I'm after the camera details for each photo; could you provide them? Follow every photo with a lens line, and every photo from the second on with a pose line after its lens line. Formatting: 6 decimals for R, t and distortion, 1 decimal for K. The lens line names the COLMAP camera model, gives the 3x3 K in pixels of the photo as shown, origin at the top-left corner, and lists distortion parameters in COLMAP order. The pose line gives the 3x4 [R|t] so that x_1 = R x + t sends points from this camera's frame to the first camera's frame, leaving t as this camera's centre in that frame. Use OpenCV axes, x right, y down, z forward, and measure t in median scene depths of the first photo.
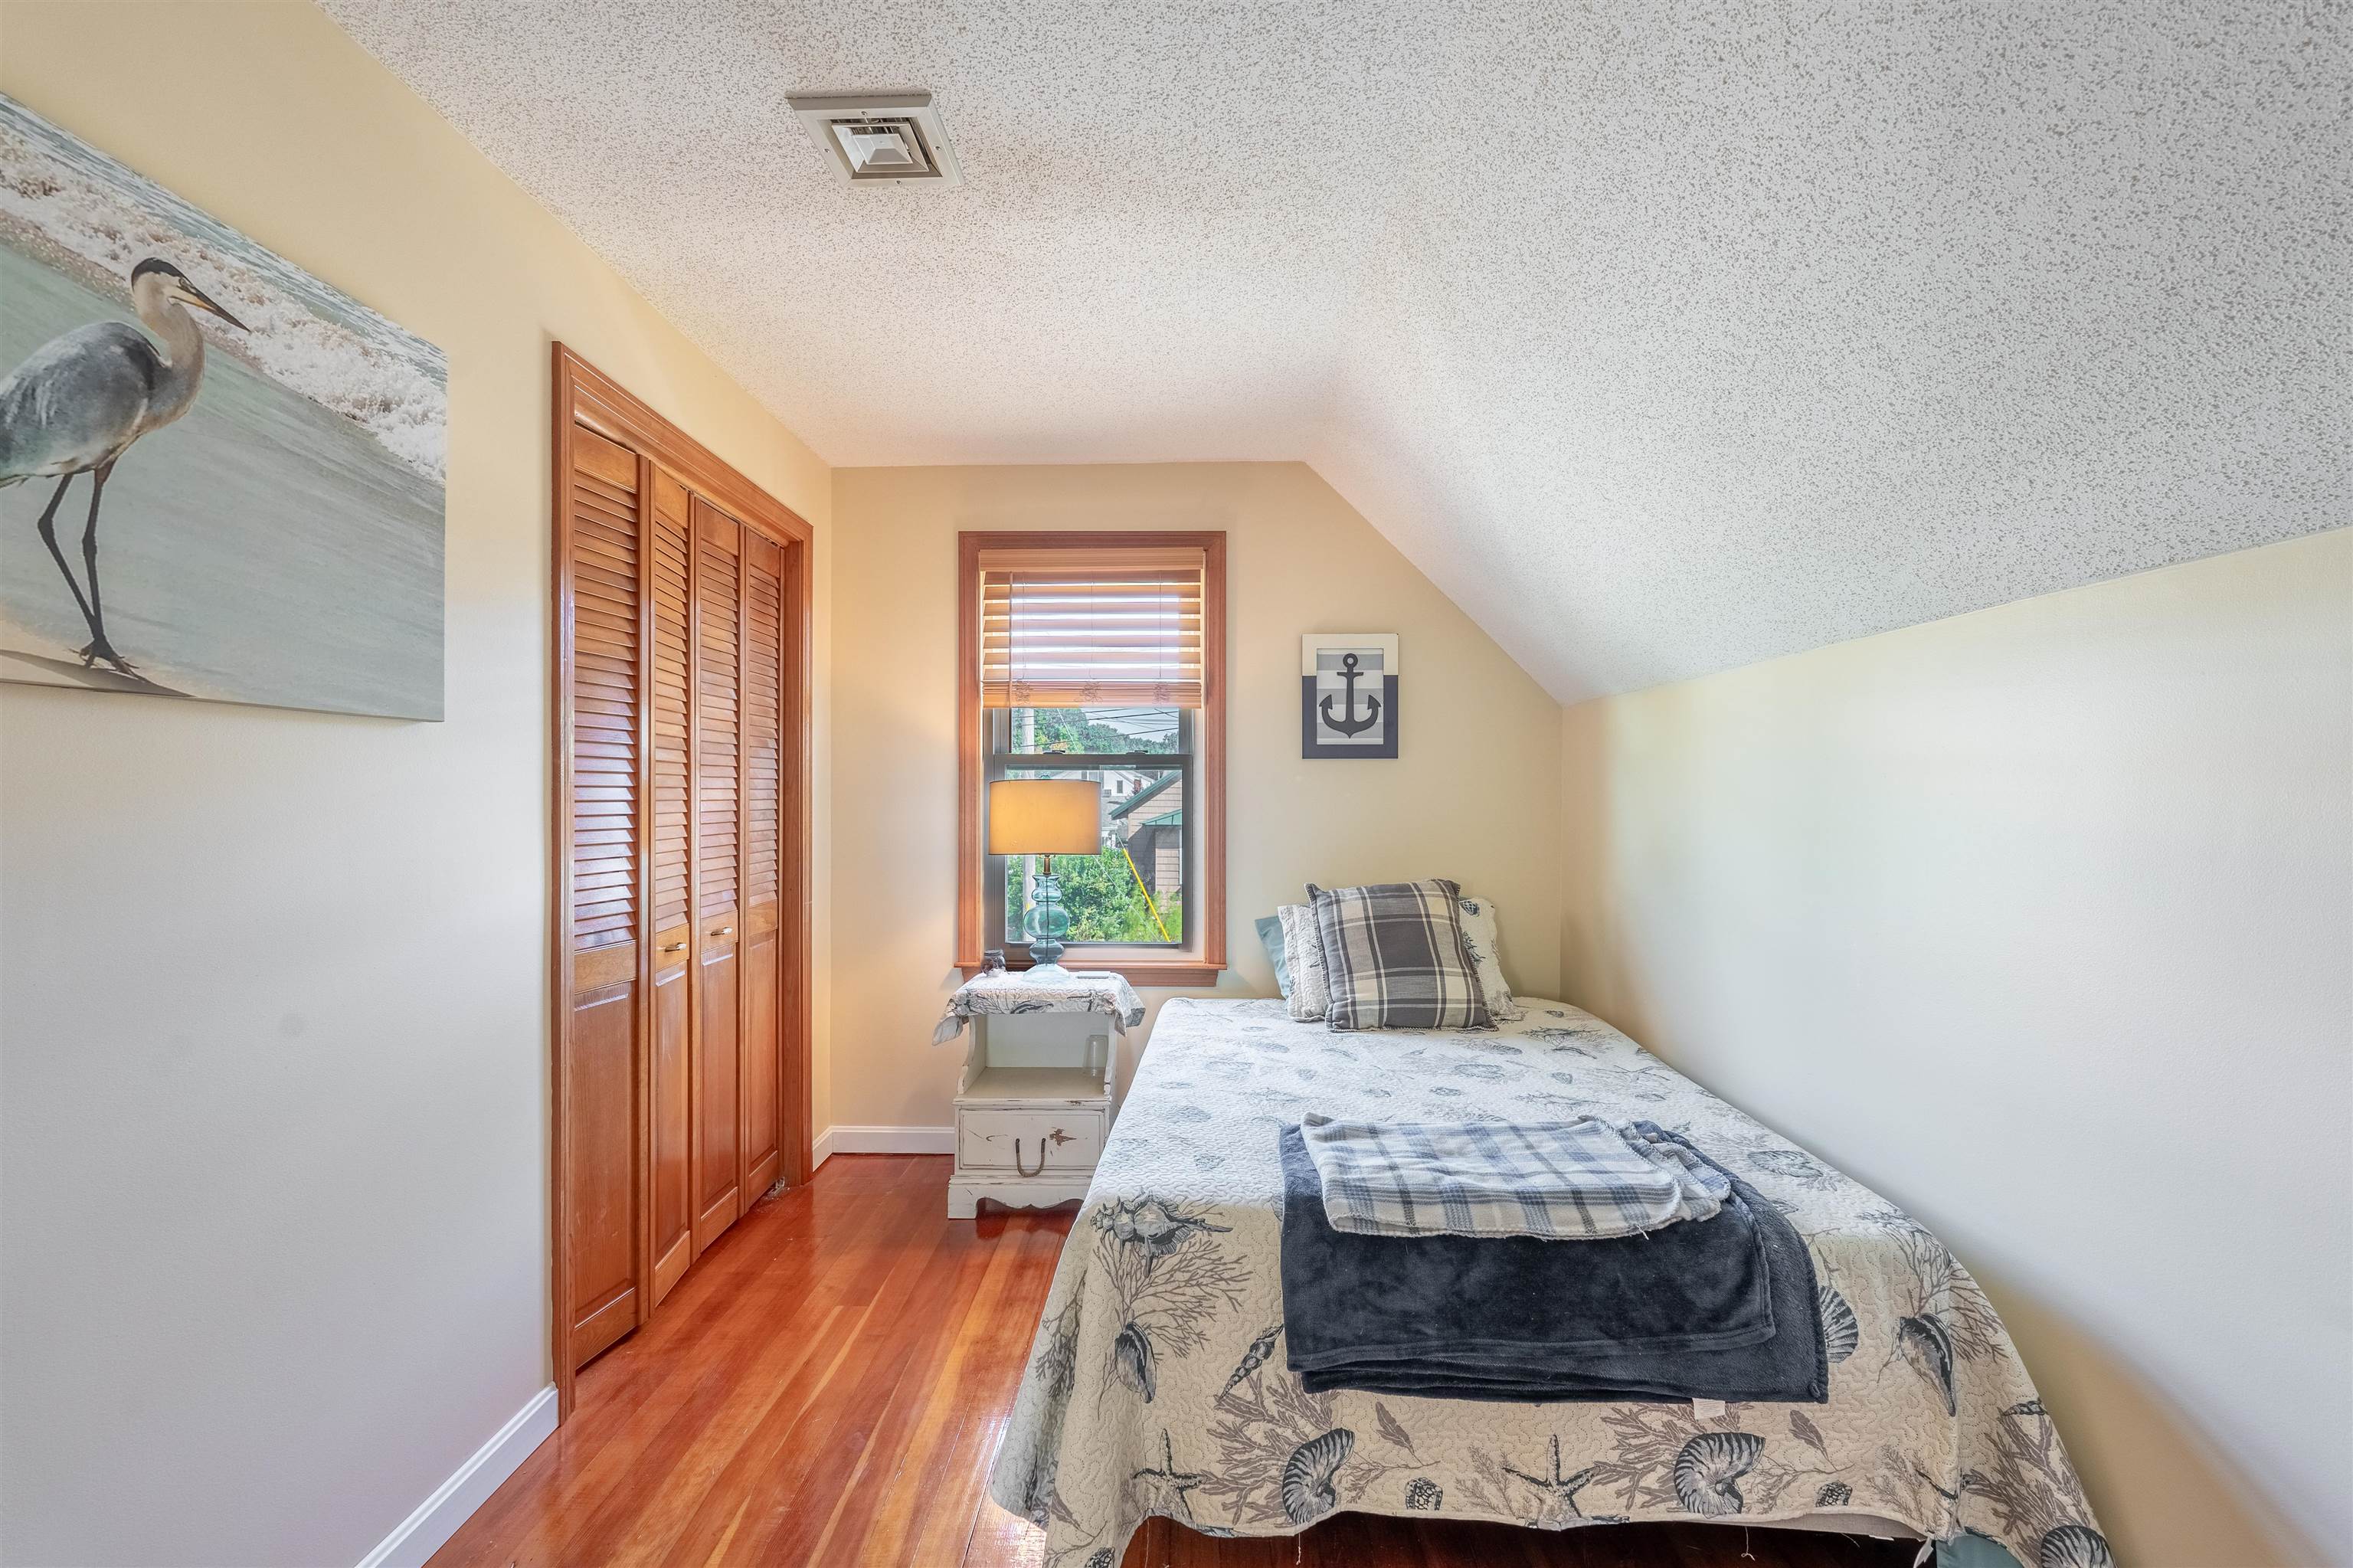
lens RADIAL K [[1034.1, 0, 1179.6], [0, 1034.1, 794.0], [0, 0, 1]] dist [-0.002079, 0.000039]
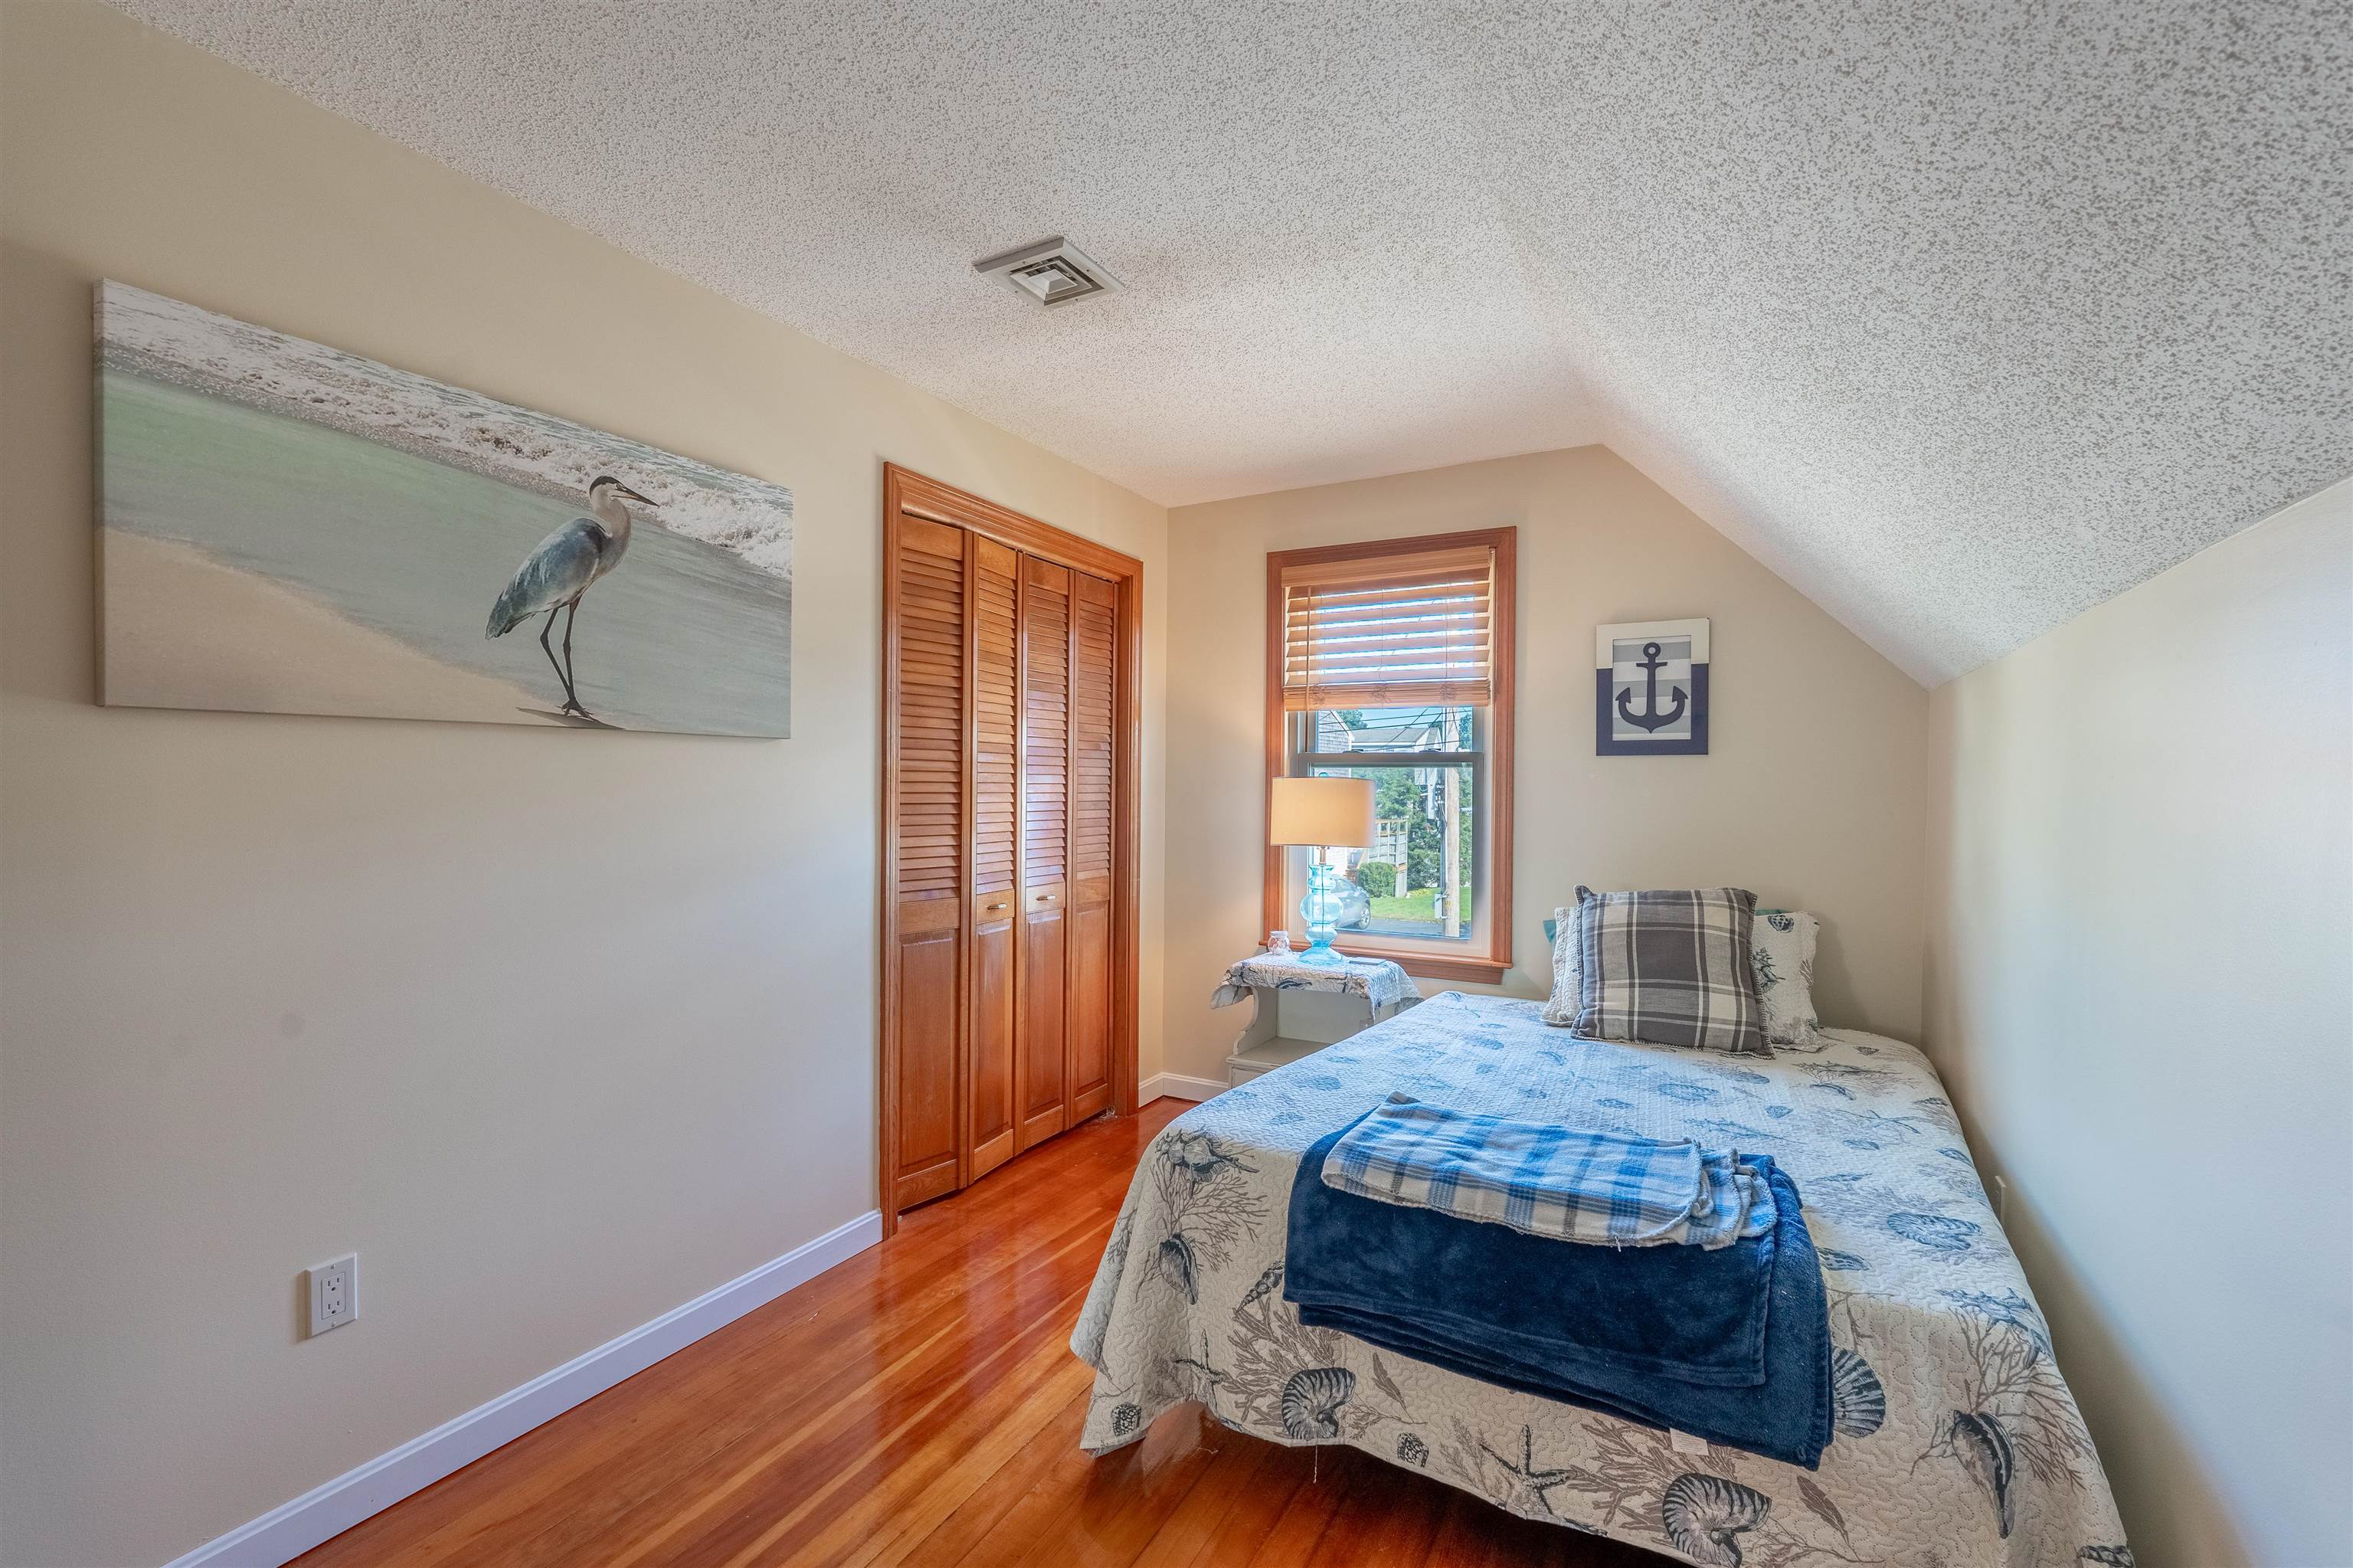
lens RADIAL K [[1027.9, 0, 1168.9], [0, 1027.9, 790.9], [0, 0, 1]] dist [-0.002167, -0.000089]
pose [[0.883249, 0.008847, -0.468820, 0.470641], [-0.007649, 0.999961, 0.004460, -0.005654], [0.468841, -0.000353, 0.883282, -0.052684]]
